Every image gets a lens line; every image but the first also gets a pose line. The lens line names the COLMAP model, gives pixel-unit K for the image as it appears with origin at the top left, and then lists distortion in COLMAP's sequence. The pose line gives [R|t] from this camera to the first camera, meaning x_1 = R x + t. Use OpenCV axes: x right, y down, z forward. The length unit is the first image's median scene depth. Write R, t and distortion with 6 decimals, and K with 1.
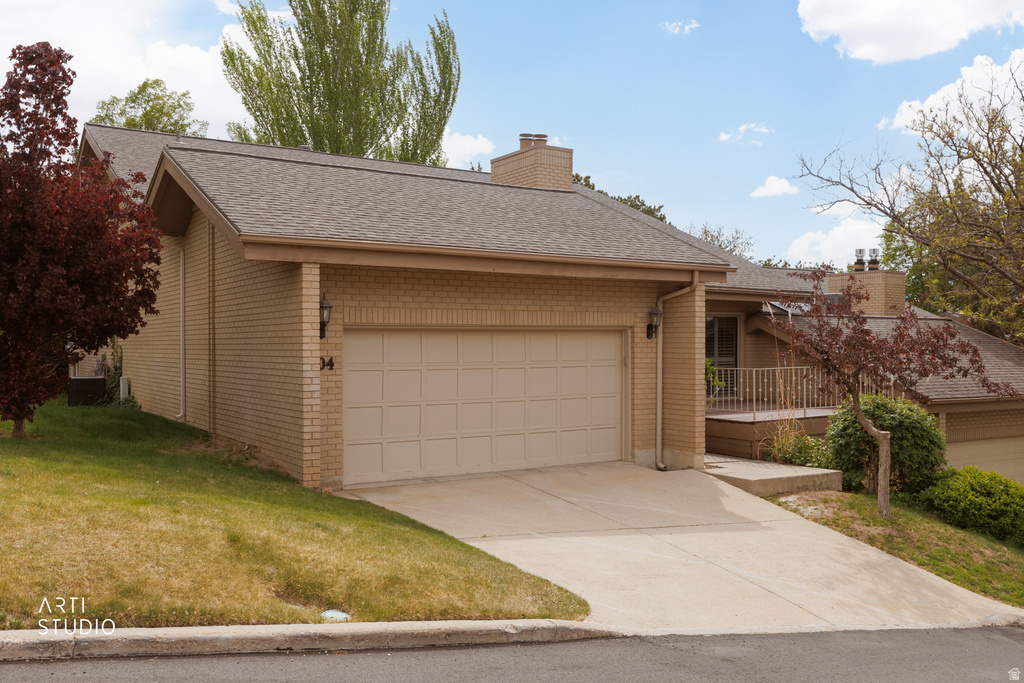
lens RADIAL K [[918.7, 0, 512.2], [0, 918.7, 340.1], [0, 0, 1]] dist [-0.002334, 0.002311]
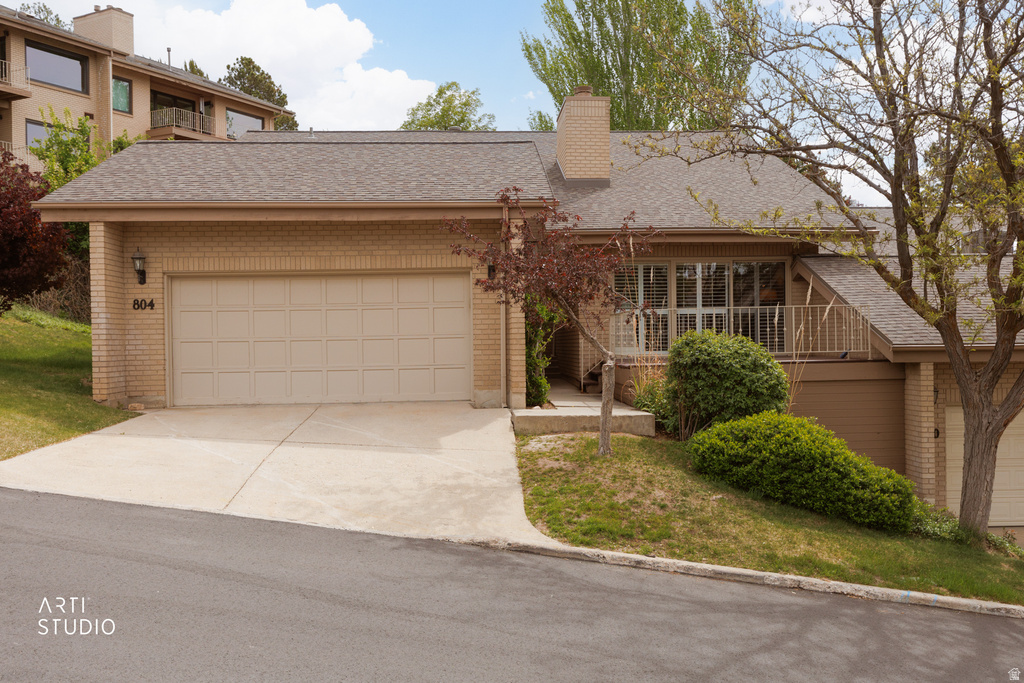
lens RADIAL K [[951.5, 0, 512.0], [0, 951.5, 343.5], [0, 0, 1]] dist [-0.001238, 0.000000]
pose [[0.871136, -0.009405, -0.490952, 0.780926], [0.016103, 0.999826, 0.009421, 0.068047], [0.490778, -0.016113, 0.871136, 0.119327]]
